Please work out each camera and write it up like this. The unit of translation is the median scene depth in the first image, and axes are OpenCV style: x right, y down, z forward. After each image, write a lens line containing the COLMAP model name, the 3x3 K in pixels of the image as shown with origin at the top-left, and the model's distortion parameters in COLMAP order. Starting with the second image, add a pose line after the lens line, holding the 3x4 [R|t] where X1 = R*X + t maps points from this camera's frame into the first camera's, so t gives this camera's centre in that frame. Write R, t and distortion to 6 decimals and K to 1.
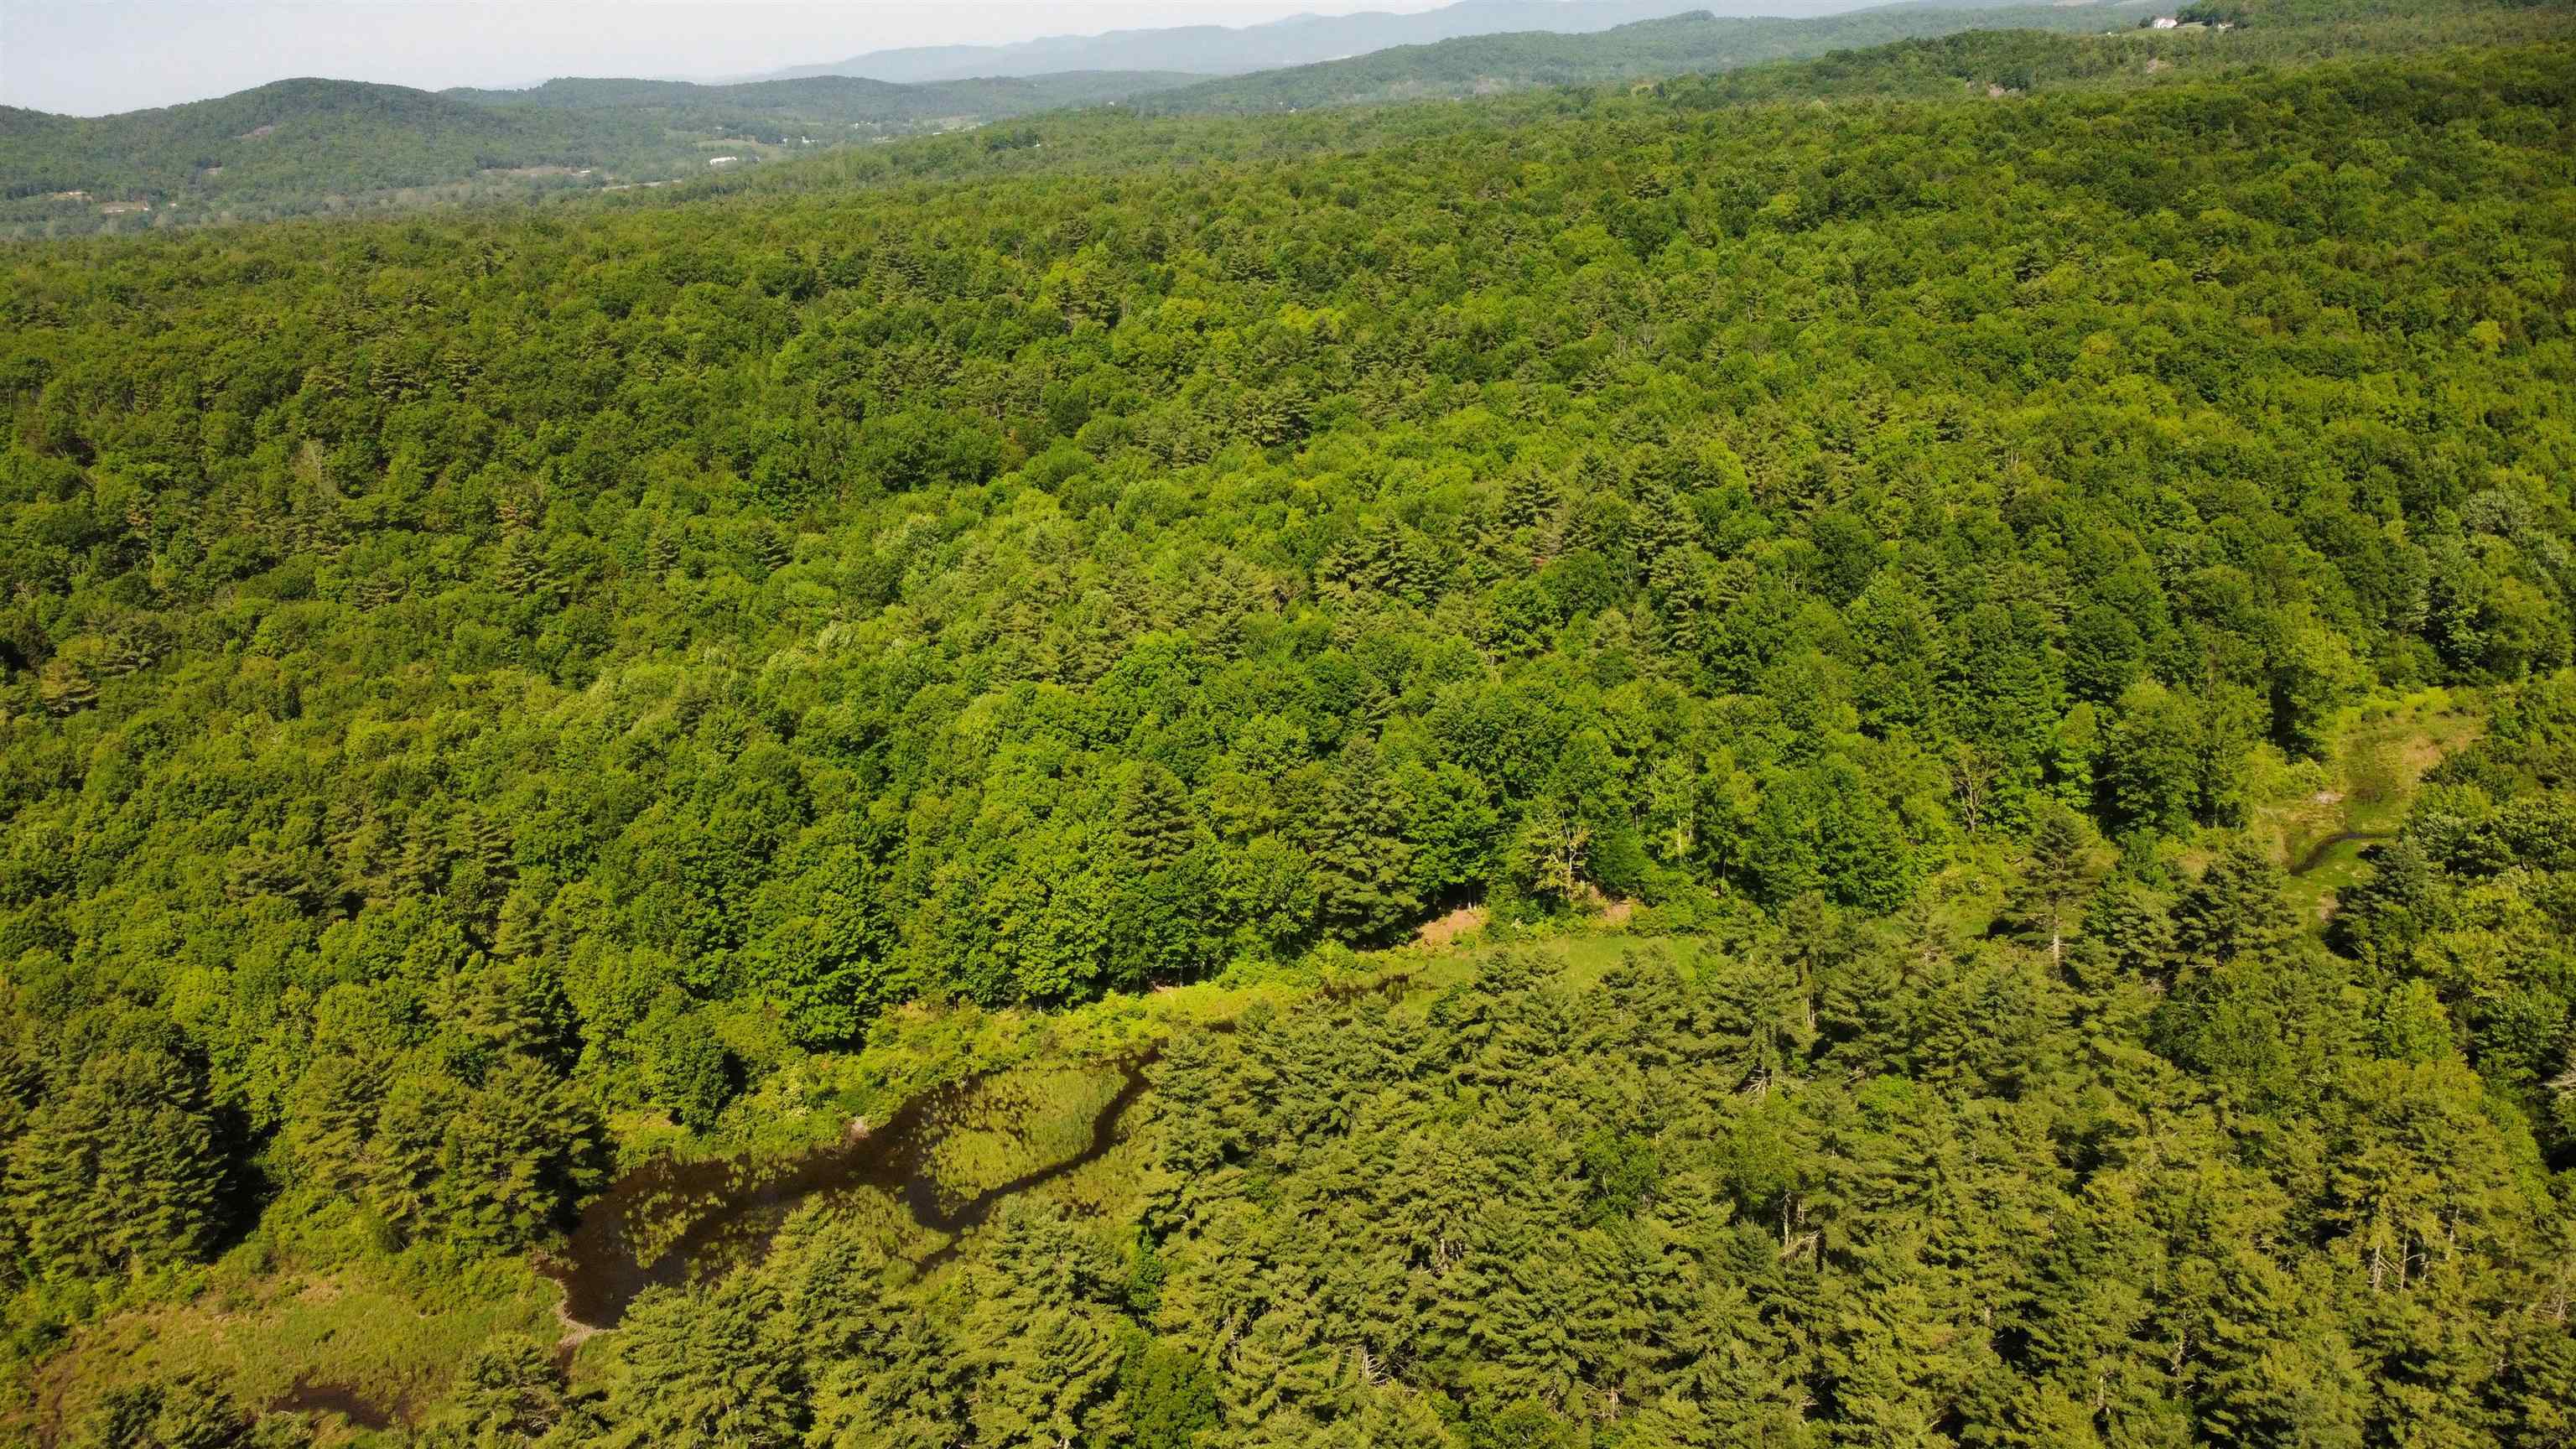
lens RADIAL K [[1941.1, 0, 1274.9], [0, 1941.1, 724.4], [0, 0, 1]] dist [0.007271, -0.008751]
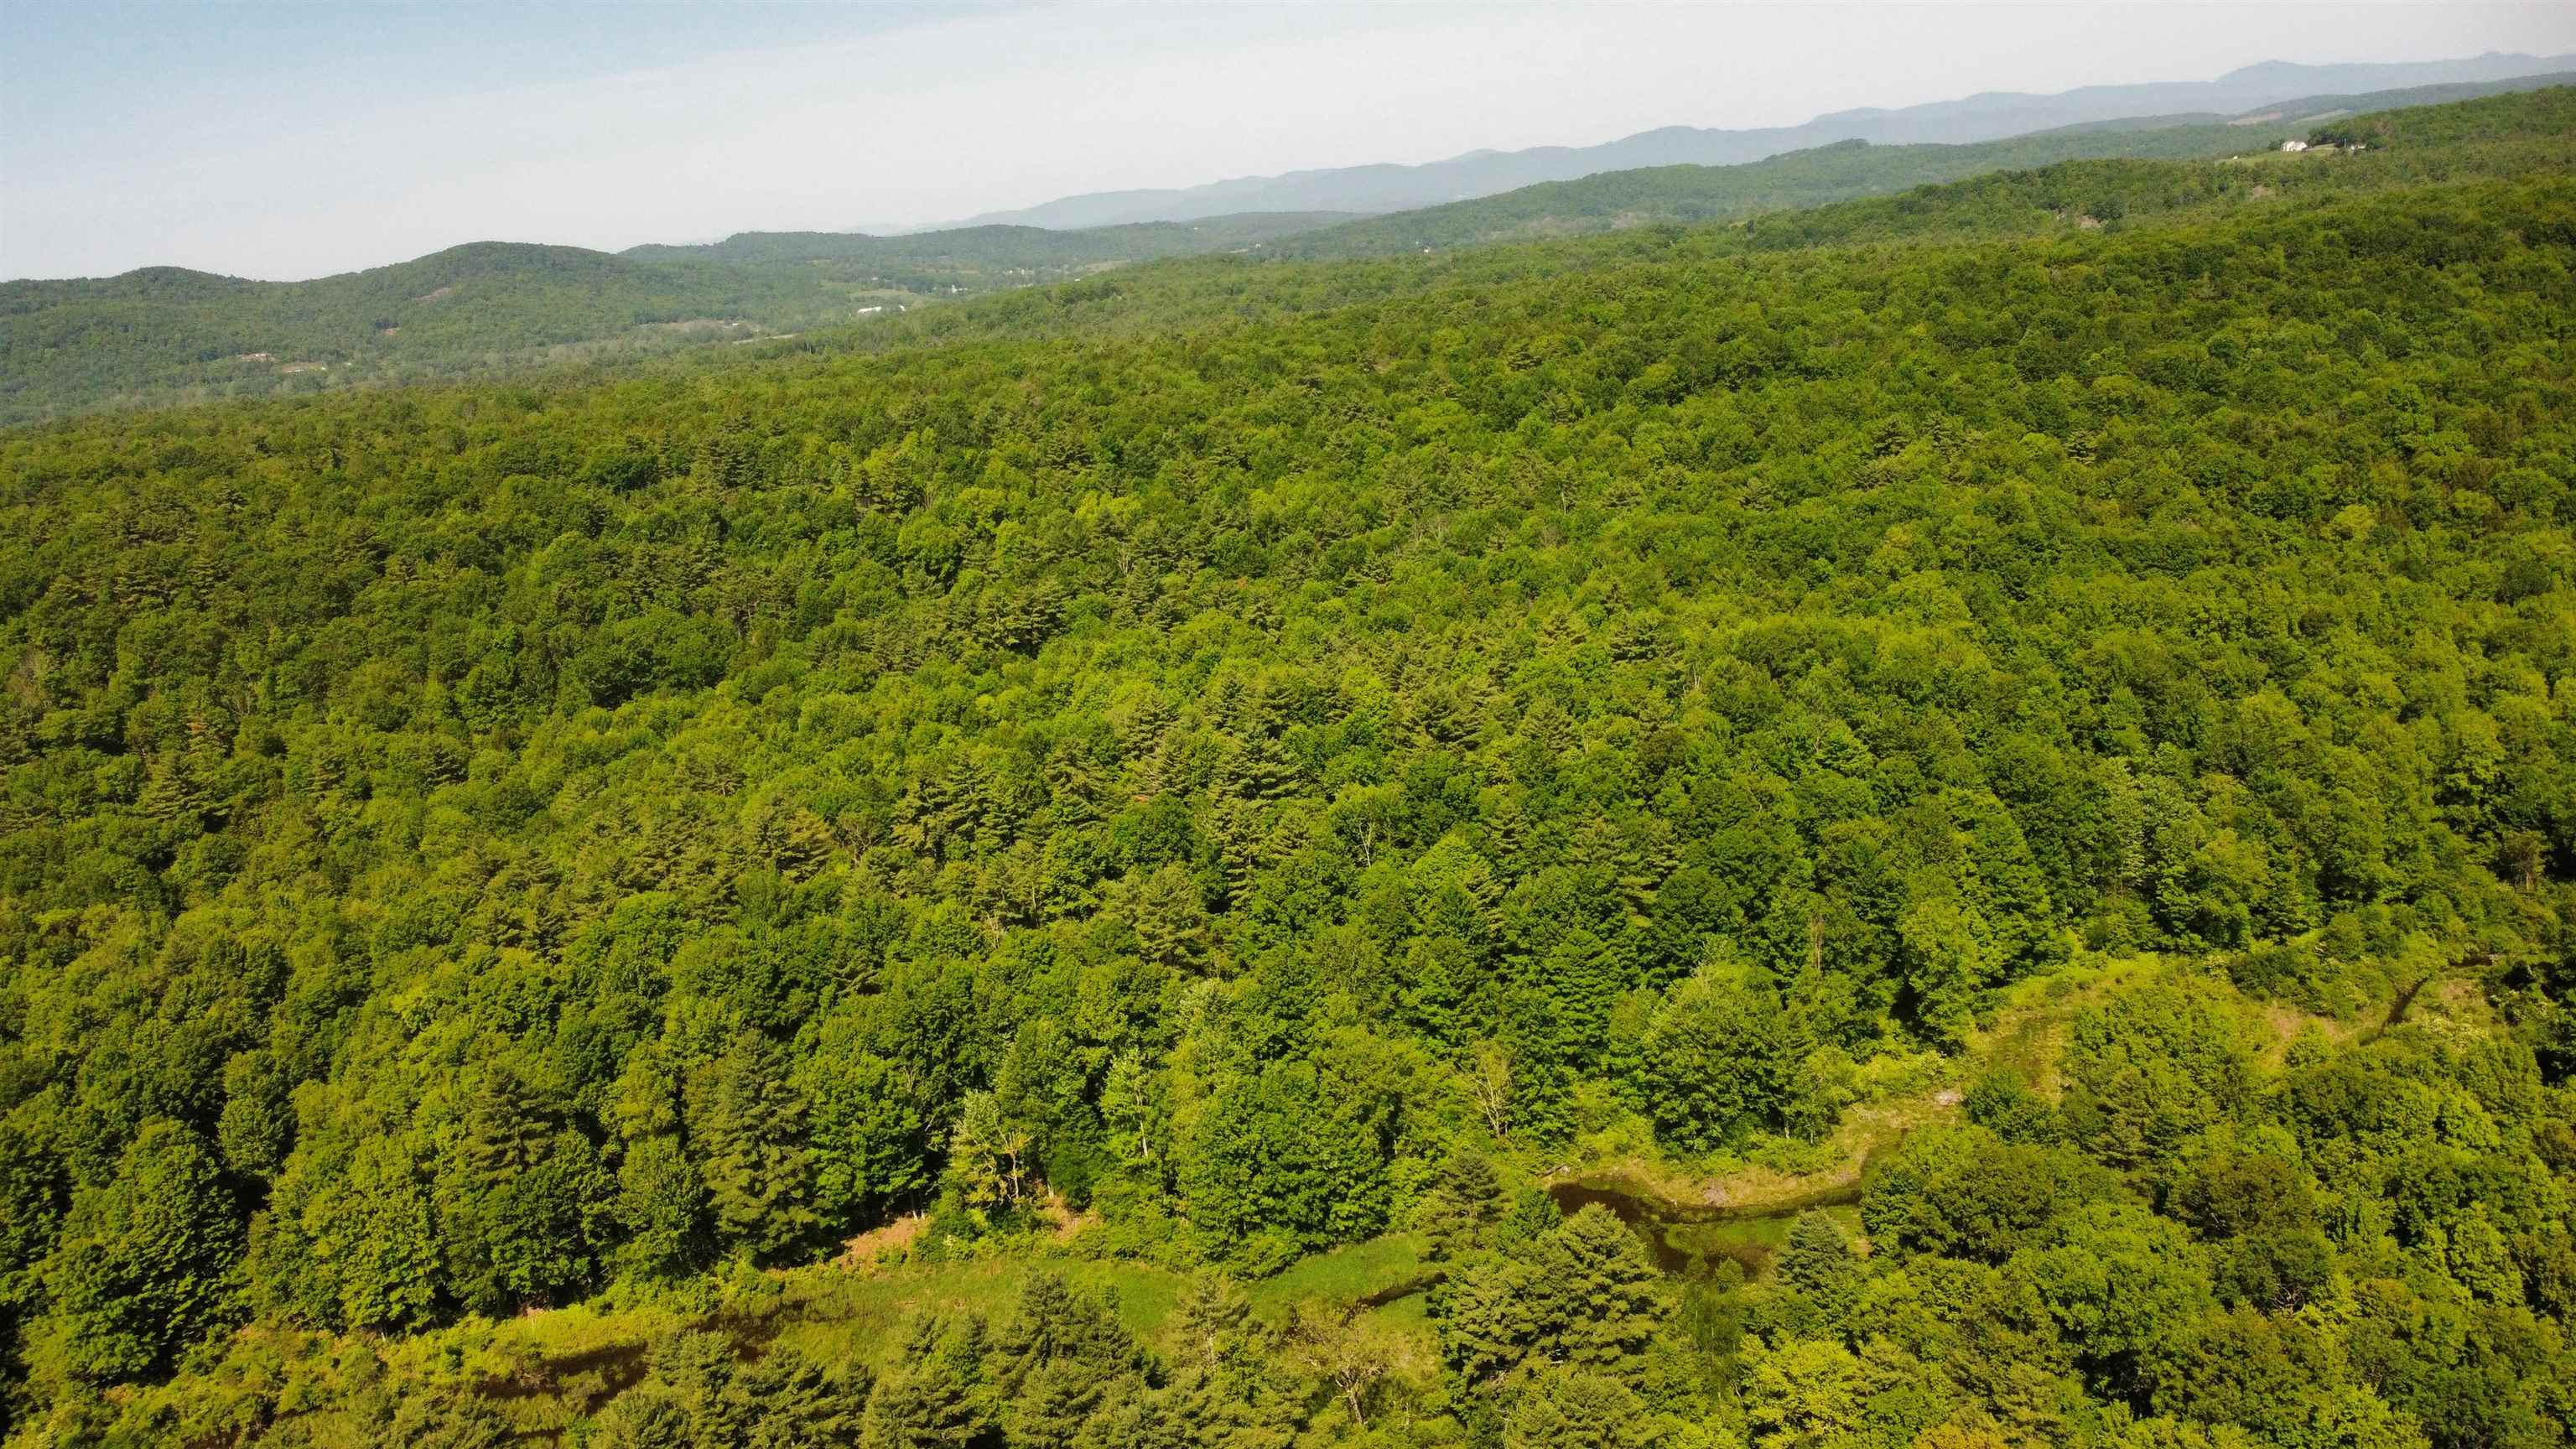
lens RADIAL K [[1941.1, 0, 1275.1], [0, 1941.1, 725.9], [0, 0, 1]] dist [0.007271, -0.008751]
pose [[0.995421, 0.000680, -0.095584, 0.221142], [-0.006747, 0.997981, -0.063159, -0.047750], [0.095348, 0.063515, 0.993416, 0.071462]]
